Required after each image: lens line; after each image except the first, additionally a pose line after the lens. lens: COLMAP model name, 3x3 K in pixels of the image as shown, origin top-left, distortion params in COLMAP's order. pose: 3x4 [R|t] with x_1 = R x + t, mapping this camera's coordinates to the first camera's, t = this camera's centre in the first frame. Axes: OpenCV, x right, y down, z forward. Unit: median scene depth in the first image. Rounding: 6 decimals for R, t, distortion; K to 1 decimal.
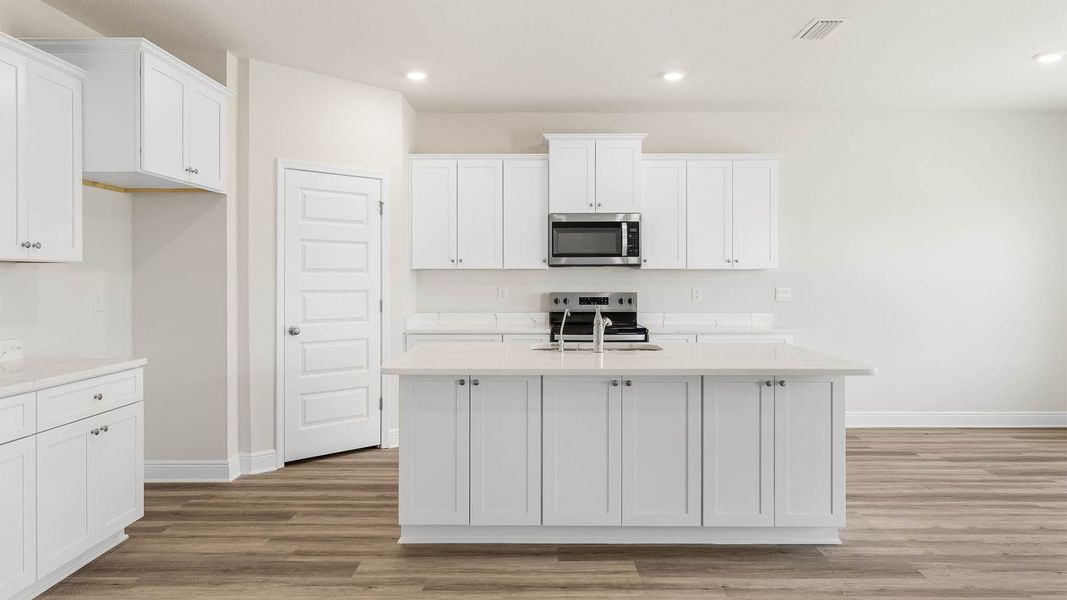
lens RADIAL K [[704.1, 0, 533.4], [0, 704.1, 278.7], [0, 0, 1]] dist [0.003325, 0.001992]
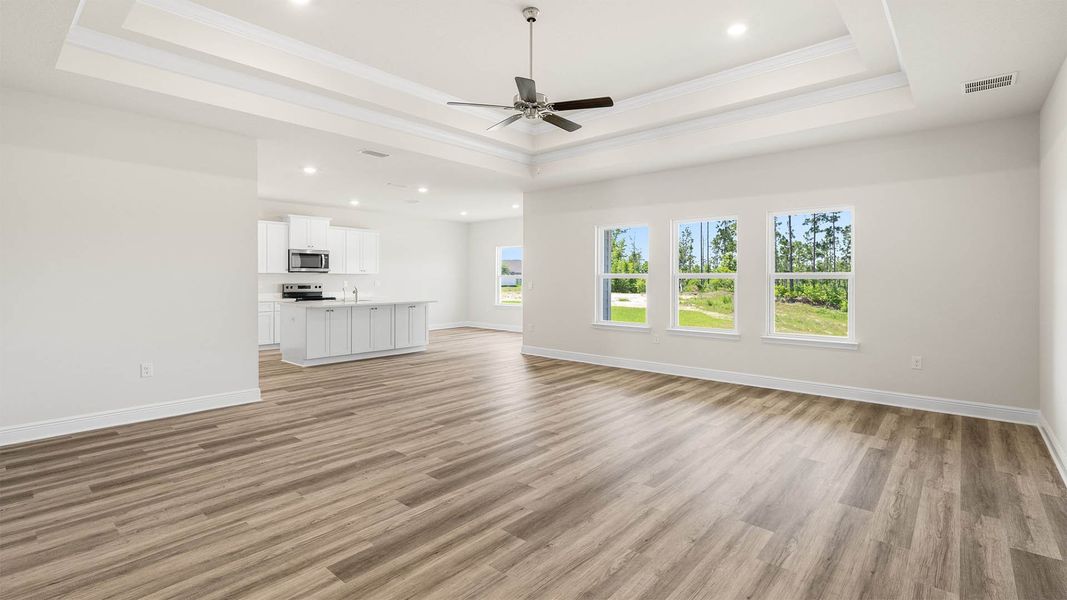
lens RADIAL K [[490.5, 0, 532.4], [0, 490.5, 273.3], [0, 0, 1]] dist [0.000583, 0.000206]
pose [[0.655722, 0.009993, 0.754937, -0.670772], [-0.000492, 0.999918, -0.012810, 0.006718], [-0.755003, 0.008028, 0.655673, -0.644743]]
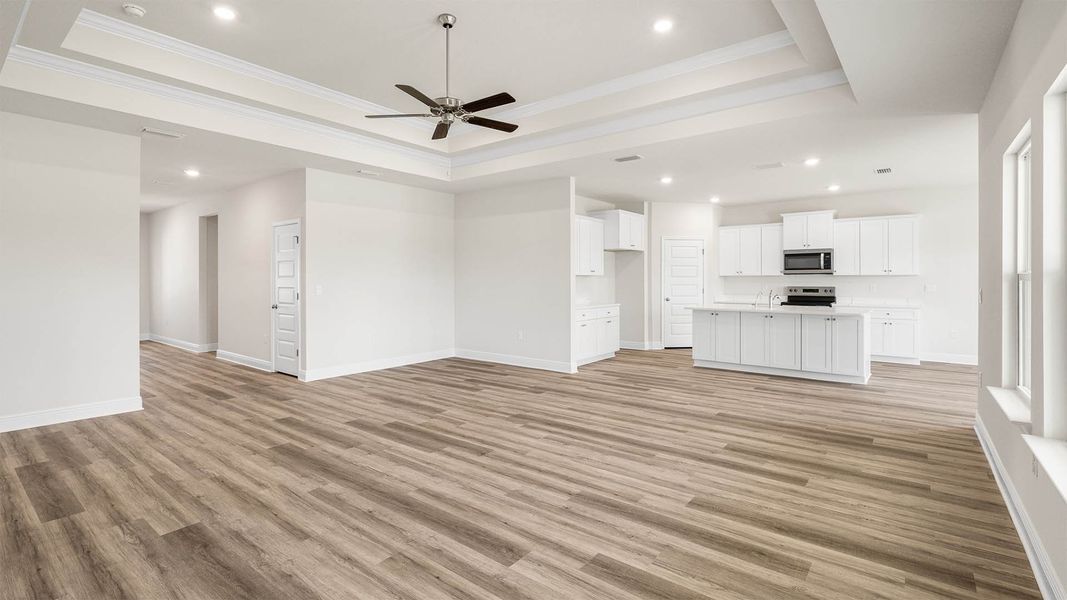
lens RADIAL K [[480.6, 0, 537.7], [0, 480.6, 283.4], [0, 0, 1]] dist [-0.000396, 0.000445]
pose [[0.788992, 0.003357, -0.614395, 0.339910], [-0.000772, 0.999990, 0.004473, 0.004565], [0.614403, -0.003055, 0.788986, -0.649803]]
